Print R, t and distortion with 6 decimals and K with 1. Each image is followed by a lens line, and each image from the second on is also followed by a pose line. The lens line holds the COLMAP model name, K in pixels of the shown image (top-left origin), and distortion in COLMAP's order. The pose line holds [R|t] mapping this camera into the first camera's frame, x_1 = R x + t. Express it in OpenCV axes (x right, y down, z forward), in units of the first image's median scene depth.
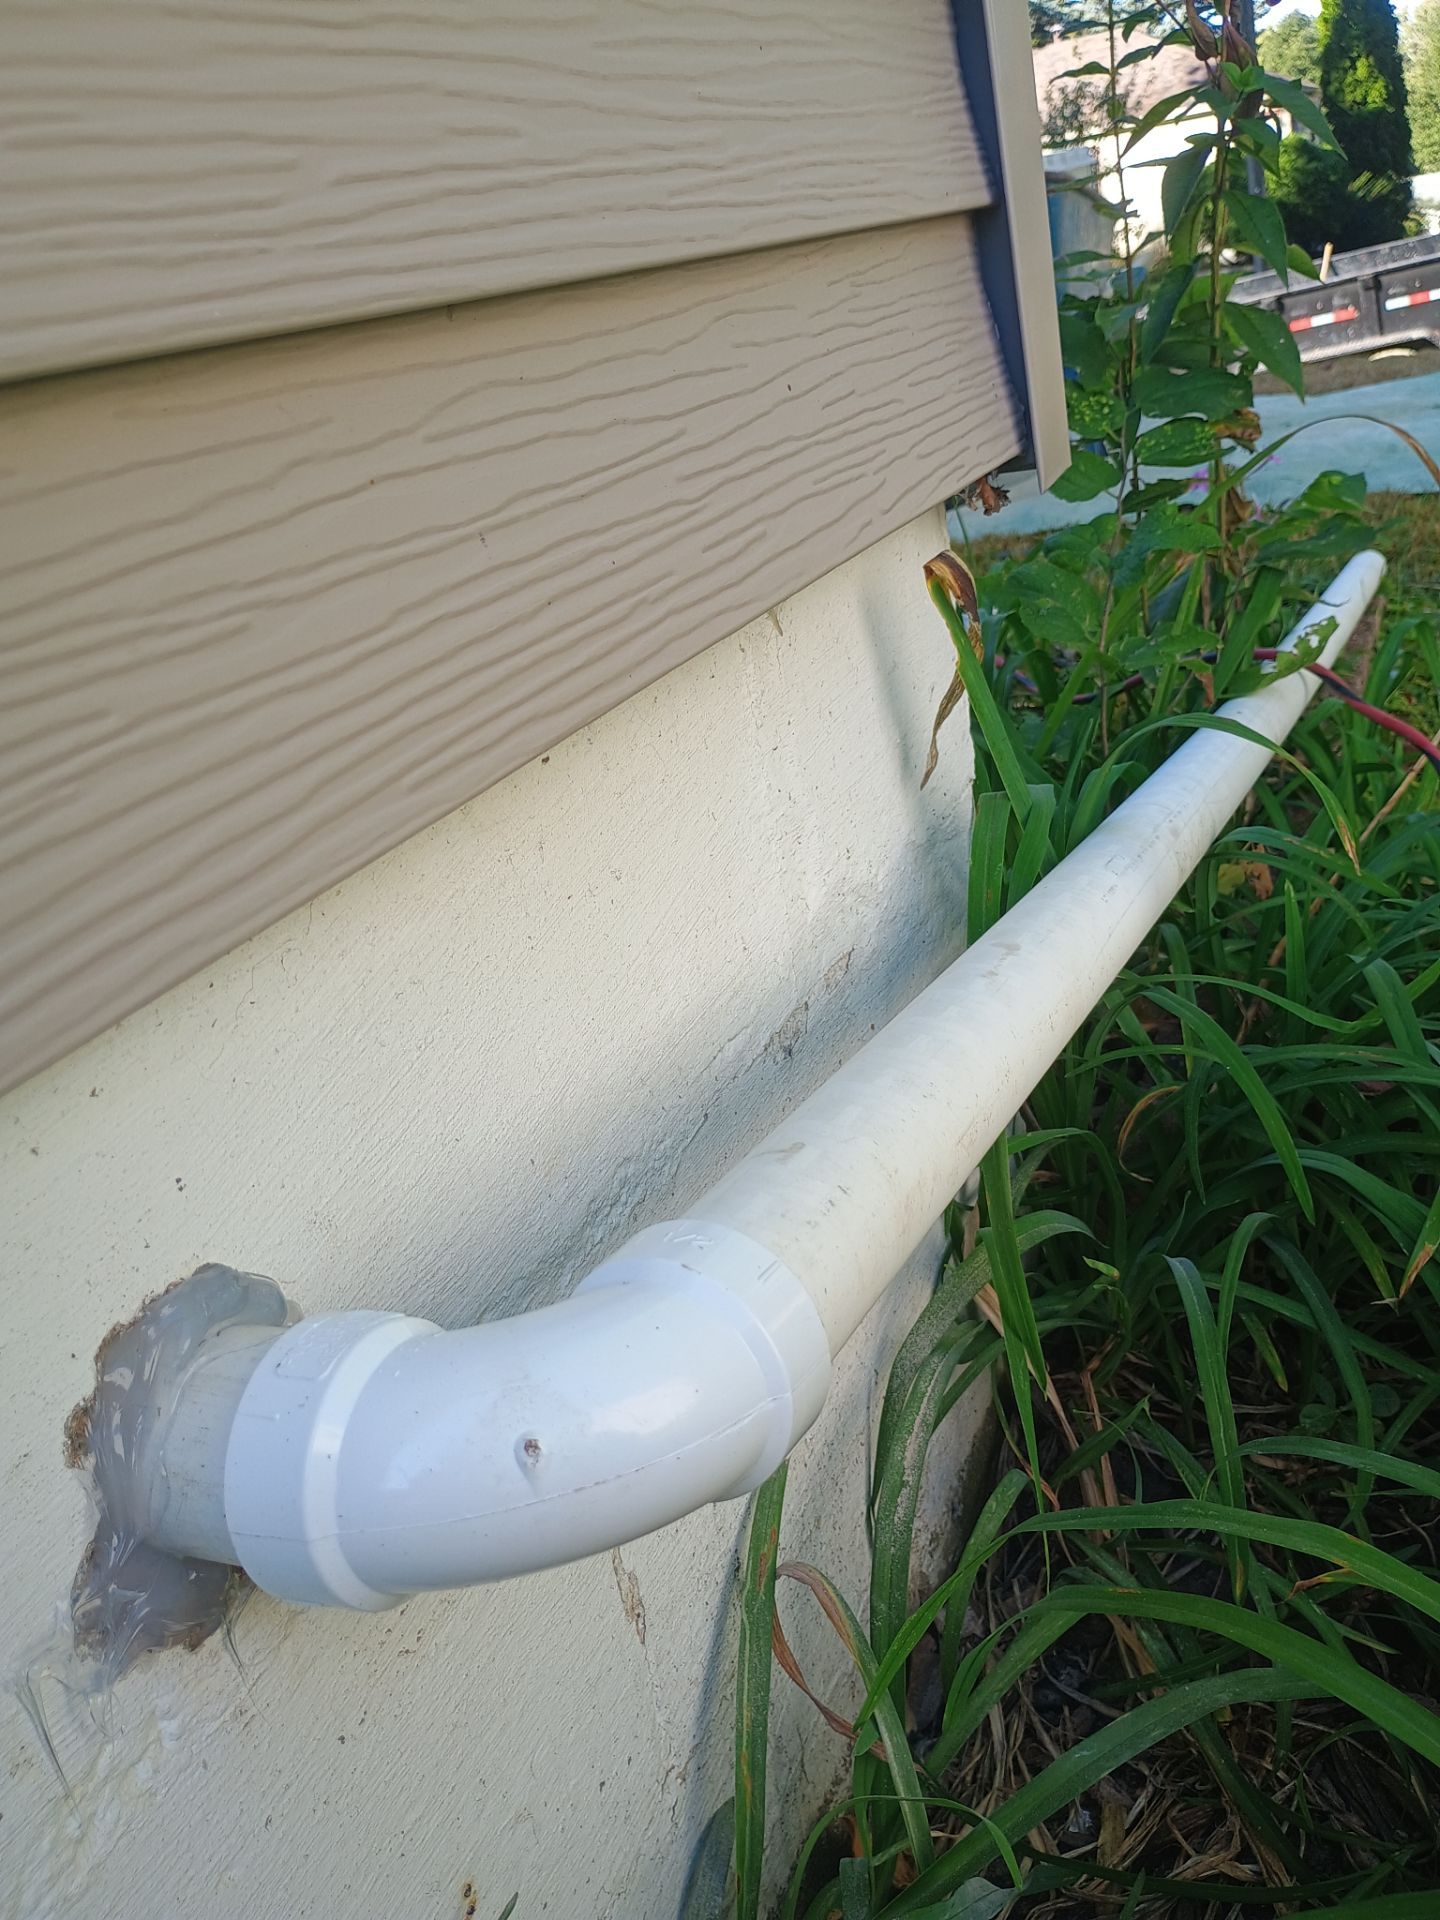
lens RADIAL K [[1667.2, 0, 703.0], [0, 1667.2, 983.0], [0, 0, 1]] dist [0.064065, -0.089310]
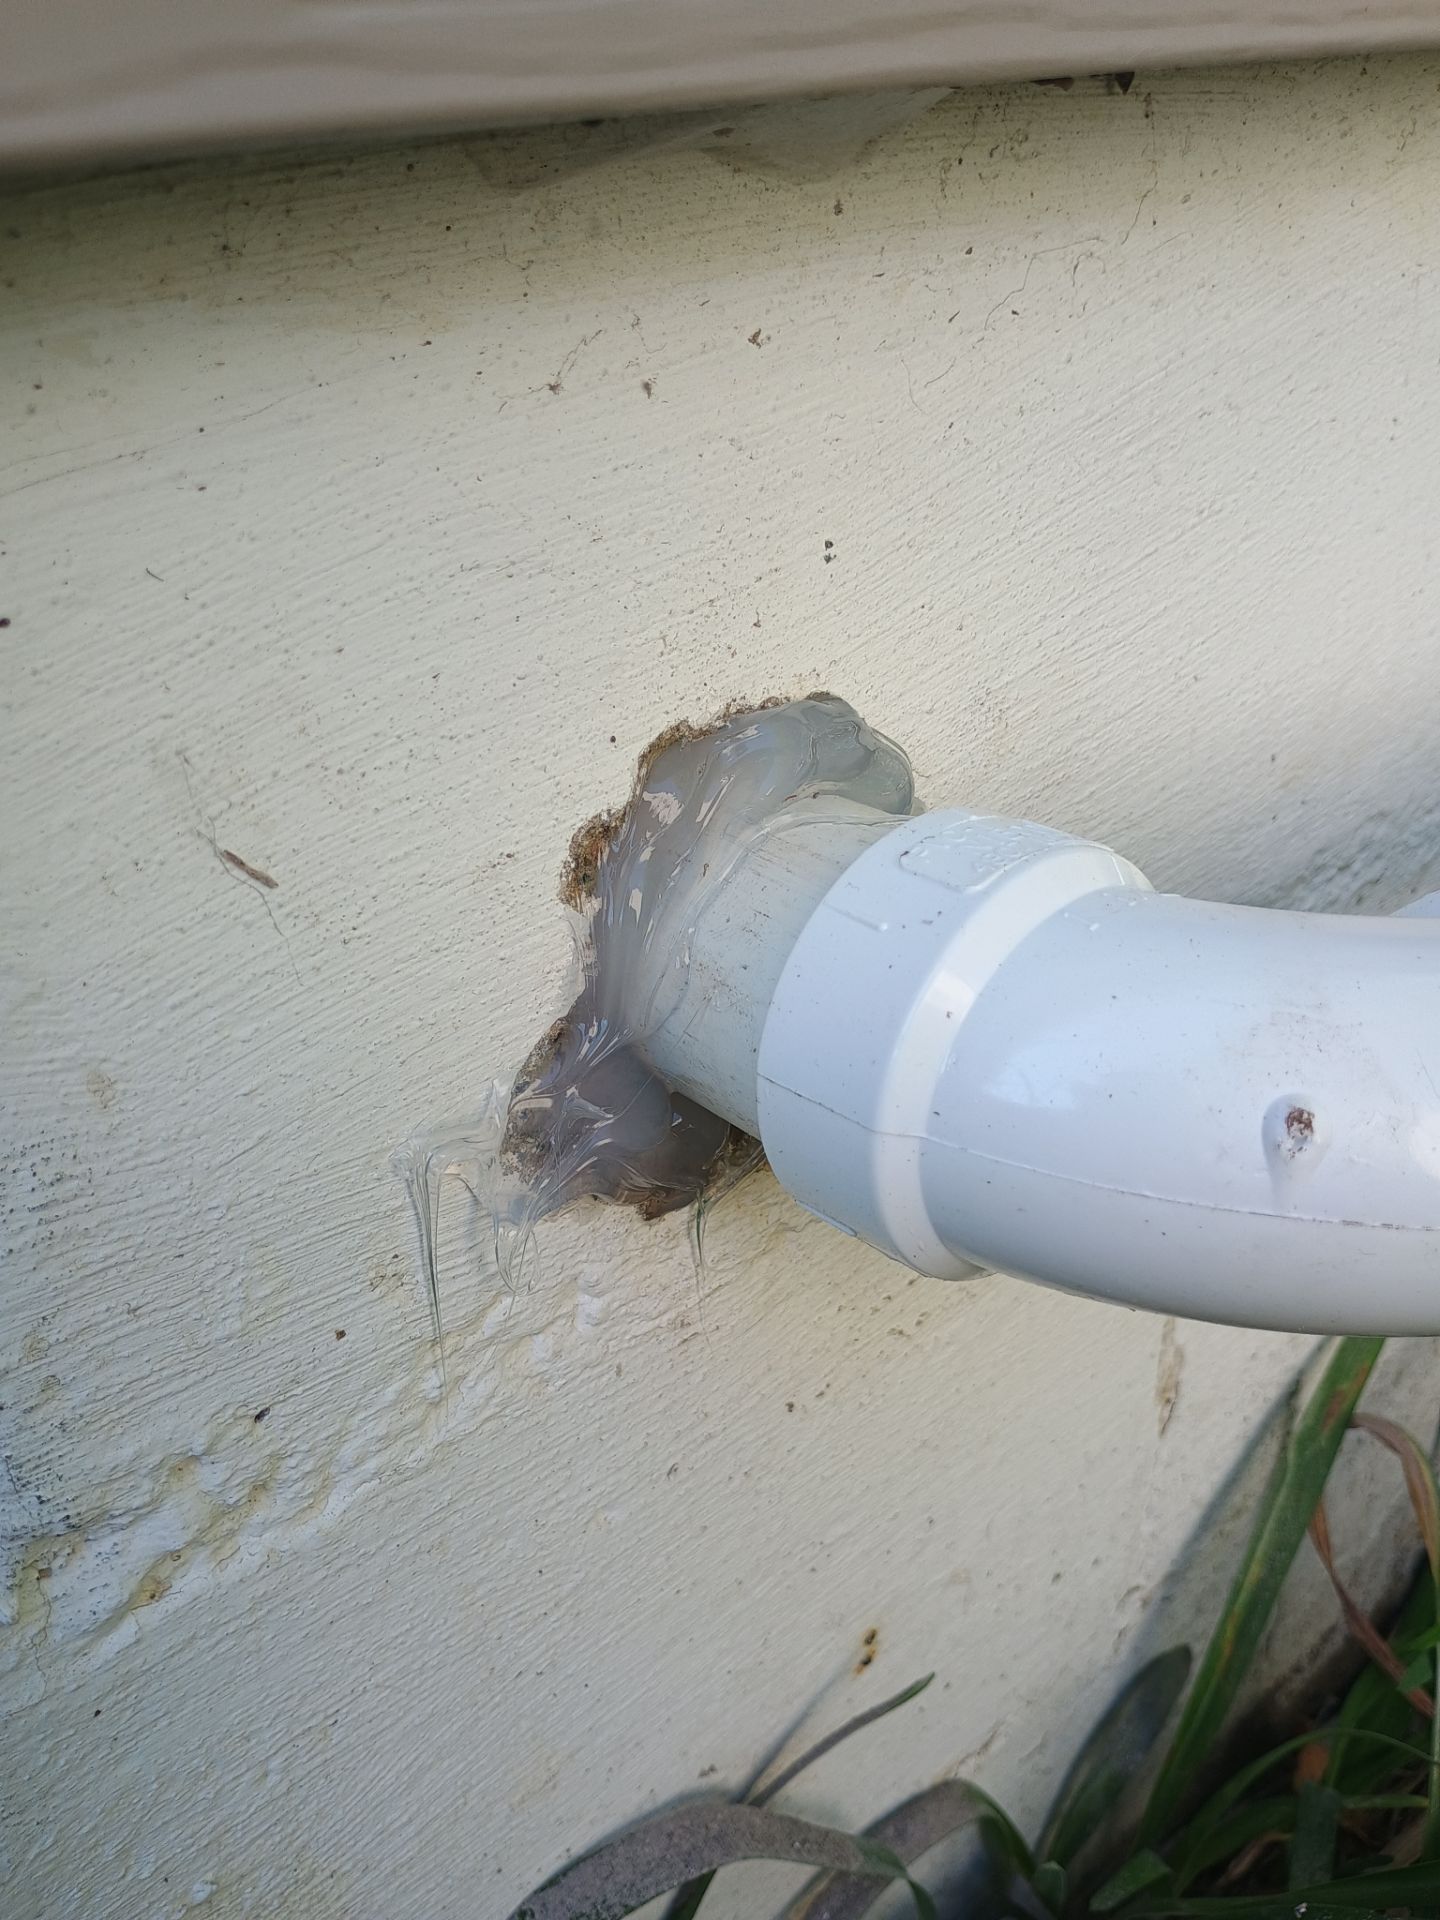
lens RADIAL K [[1667.2, 0, 703.0], [0, 1667.2, 983.0], [0, 0, 1]] dist [0.064065, -0.089310]
pose [[0.902177, 0.335075, -0.271663, -0.133280], [-0.283640, 0.935283, 0.211648, 0.158562], [0.324999, -0.113890, 0.938832, 0.386180]]
